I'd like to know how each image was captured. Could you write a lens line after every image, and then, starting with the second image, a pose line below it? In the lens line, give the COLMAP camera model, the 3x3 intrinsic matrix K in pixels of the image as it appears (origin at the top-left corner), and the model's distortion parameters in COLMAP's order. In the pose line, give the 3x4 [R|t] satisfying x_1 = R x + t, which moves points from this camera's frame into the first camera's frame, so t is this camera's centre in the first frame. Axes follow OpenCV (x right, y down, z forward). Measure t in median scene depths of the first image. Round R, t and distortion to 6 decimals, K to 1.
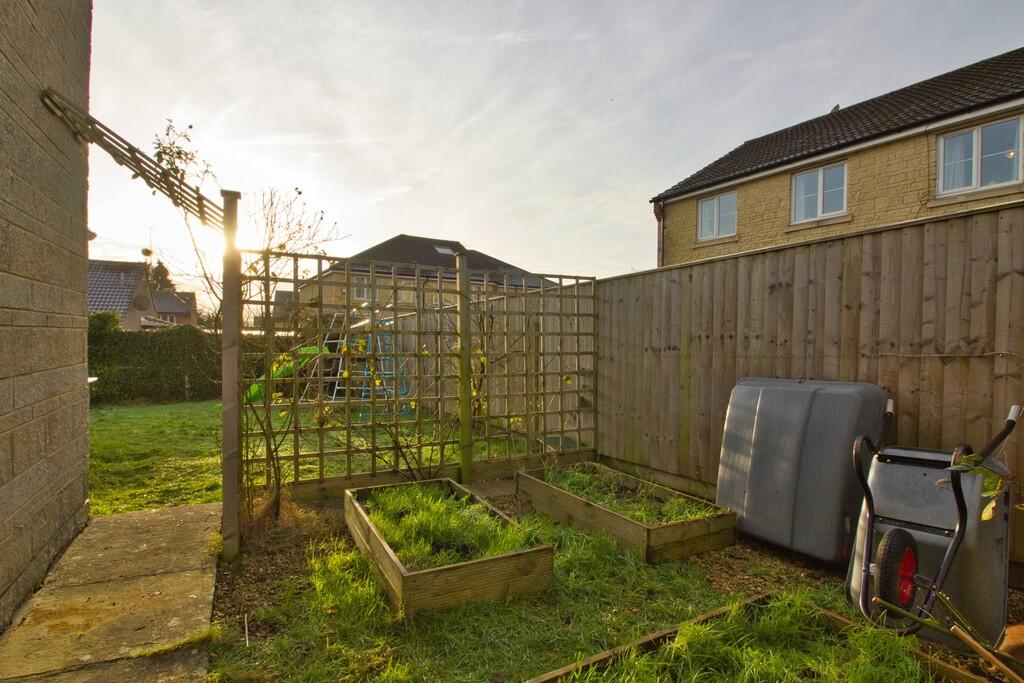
lens RADIAL K [[480.4, 0, 512.0], [0, 480.4, 341.5], [0, 0, 1]] dist [-0.000456, -0.000188]
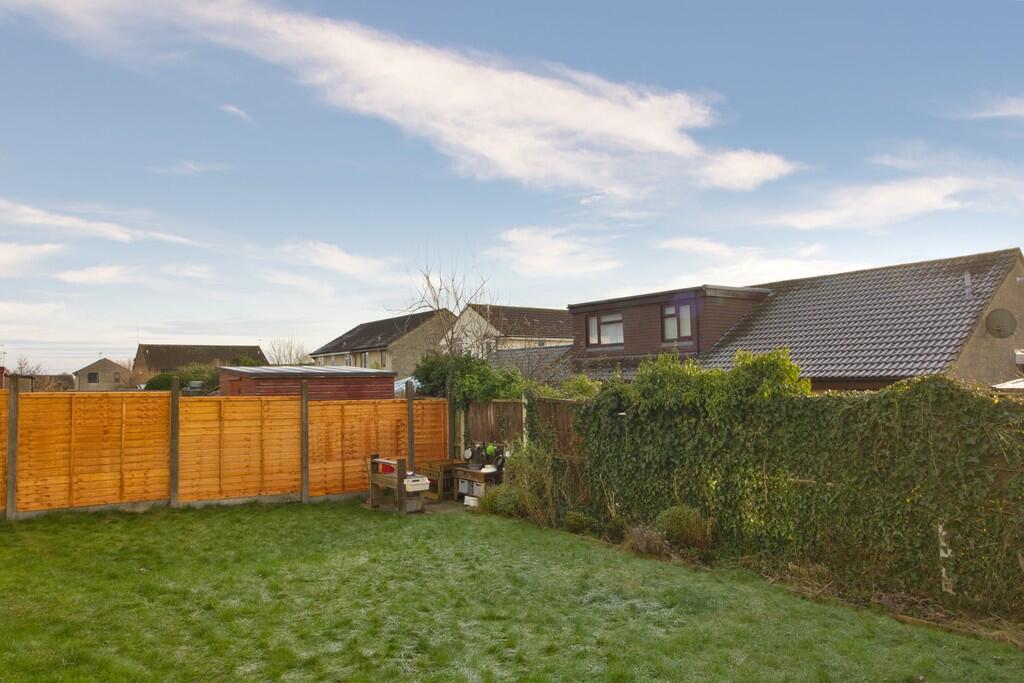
lens RADIAL K [[647.1, 0, 512.0], [0, 647.1, 341.5], [0, 0, 1]] dist [0.001598, -0.003449]
pose [[0.140708, -0.065194, -0.987902, -0.232448], [0.011023, 0.997871, -0.064282, -0.033040], [0.989990, -0.001845, 0.141127, 0.592769]]
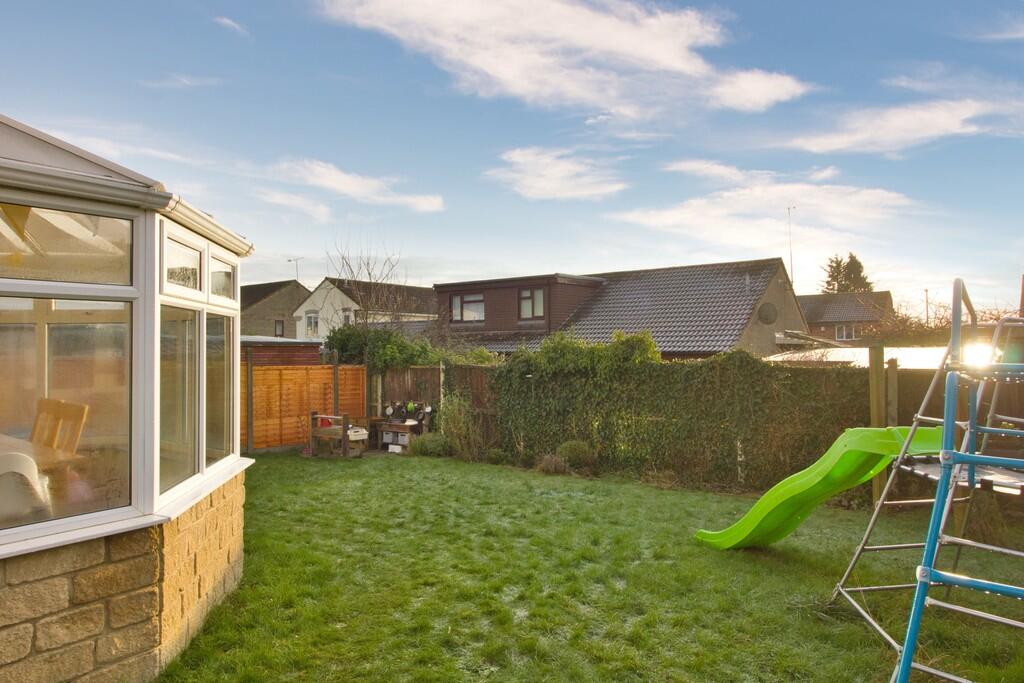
lens RADIAL K [[647.1, 0, 512.0], [0, 647.1, 341.5], [0, 0, 1]] dist [0.001598, -0.003449]
pose [[0.410582, -0.020540, -0.911592, -0.077323], [0.000588, 0.999752, -0.022262, -0.028097], [0.911824, 0.008604, 0.410492, 0.413909]]
